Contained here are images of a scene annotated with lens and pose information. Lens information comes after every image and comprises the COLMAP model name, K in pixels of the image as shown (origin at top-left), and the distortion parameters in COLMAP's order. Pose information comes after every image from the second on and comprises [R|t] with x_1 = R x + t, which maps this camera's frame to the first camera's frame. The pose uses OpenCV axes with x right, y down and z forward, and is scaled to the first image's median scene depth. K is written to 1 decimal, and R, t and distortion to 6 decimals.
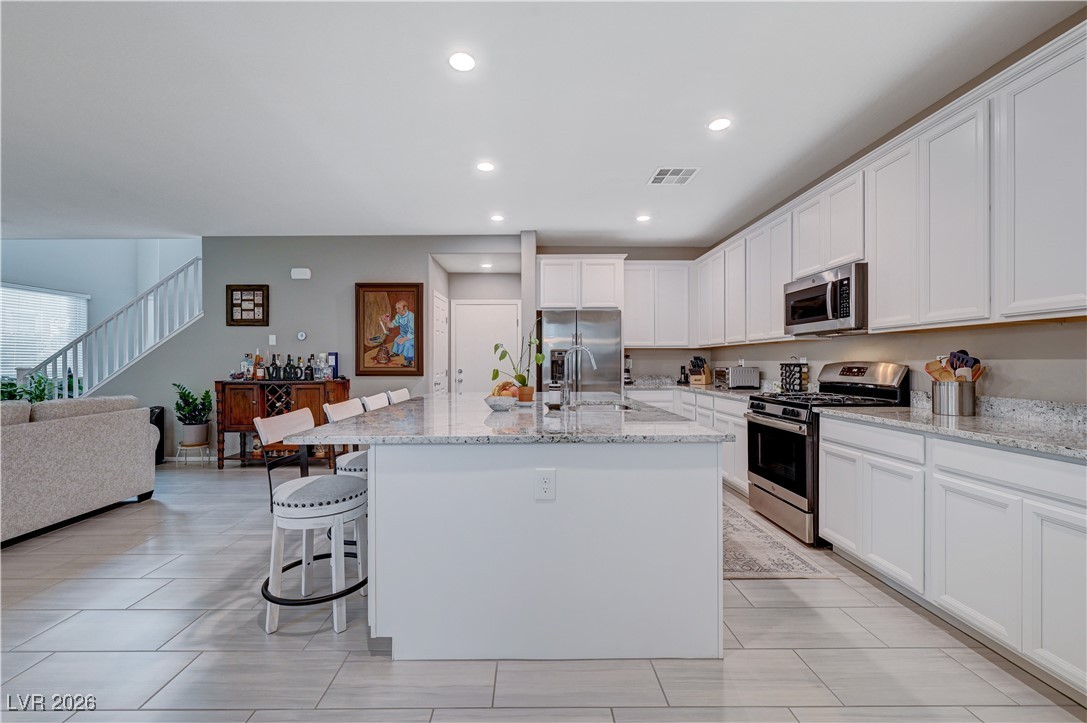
lens RADIAL K [[435.2, 0, 528.0], [0, 435.2, 362.7], [0, 0, 1]] dist [0.000117, 0.000243]
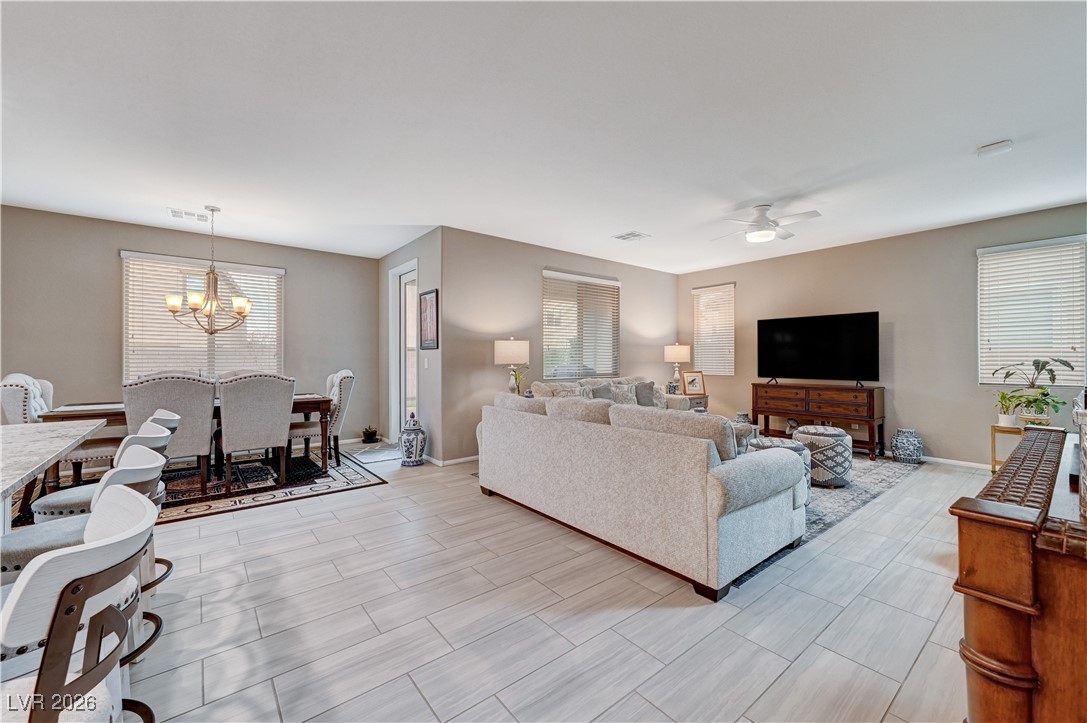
lens RADIAL K [[435.4, 0, 550.5], [0, 435.4, 356.0], [0, 0, 1]] dist [0.004345, 0.000281]
pose [[-0.773070, -0.000013, -0.634320, -0.258813], [0.003507, 0.999985, -0.004295, -0.004159], [0.634310, -0.005545, -0.773059, 0.988961]]
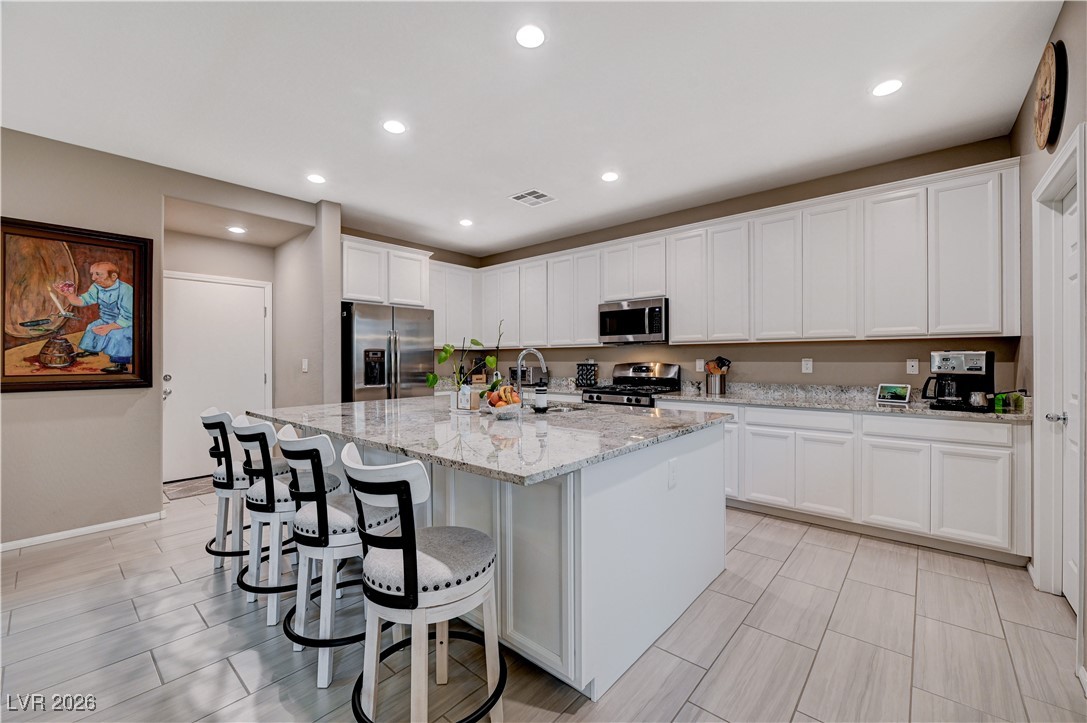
lens RADIAL K [[439.6, 0, 543.5], [0, 439.6, 361.5], [0, 0, 1]] dist [-0.000677, 0.000241]
pose [[0.660989, -0.003998, 0.750385, -0.363511], [0.003186, 0.999992, 0.002522, -0.006900], [-0.750389, 0.000724, 0.660997, 0.166063]]
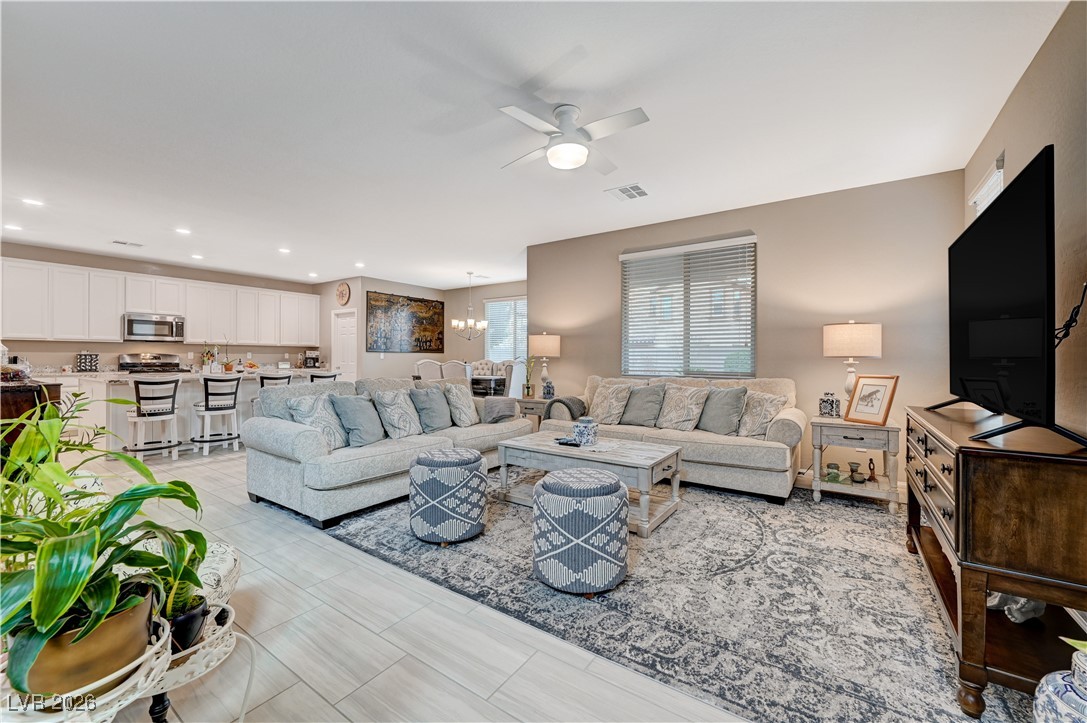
lens RADIAL K [[431.4, 0, 545.4], [0, 431.4, 360.1], [0, 0, 1]] dist [0.000585, 0.000650]
pose [[-0.824473, -0.002946, 0.565894, -1.420823], [-0.000321, 0.999989, 0.004738, 0.012741], [-0.565901, 0.003725, -0.824465, 1.055758]]
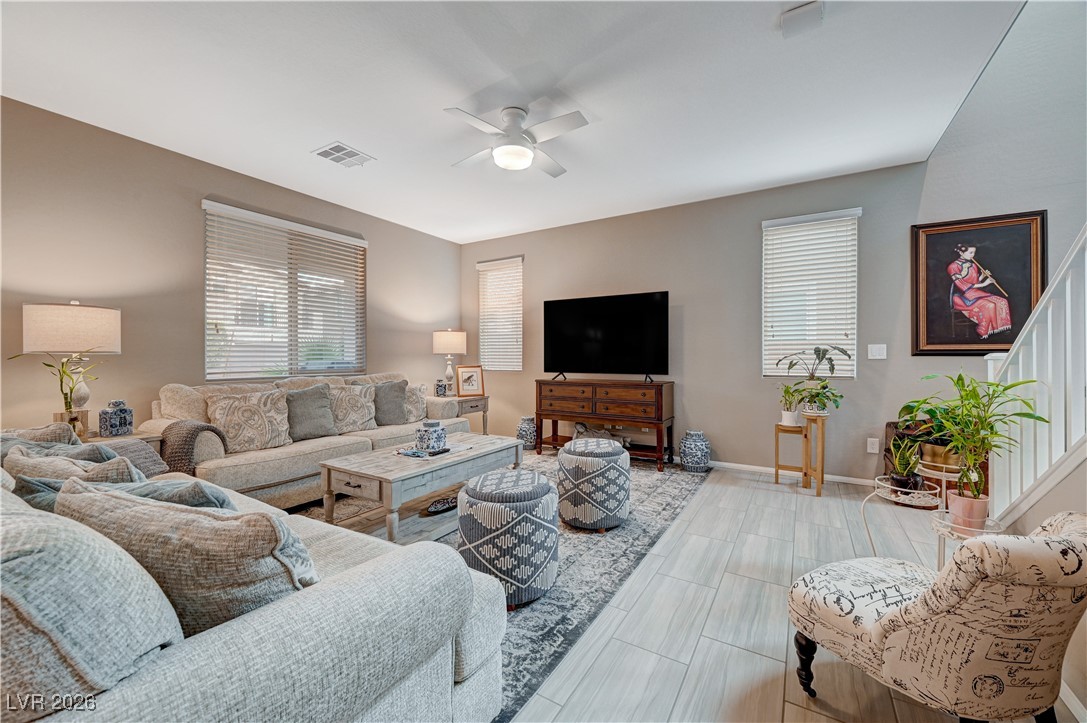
lens RADIAL K [[431.4, 0, 545.4], [0, 431.4, 360.1], [0, 0, 1]] dist [0.000585, 0.000650]
pose [[-0.515980, 0.011031, -0.856530, -0.666403], [0.002648, 0.999933, 0.011283, 0.014853], [0.856597, 0.003554, -0.515974, 0.913632]]
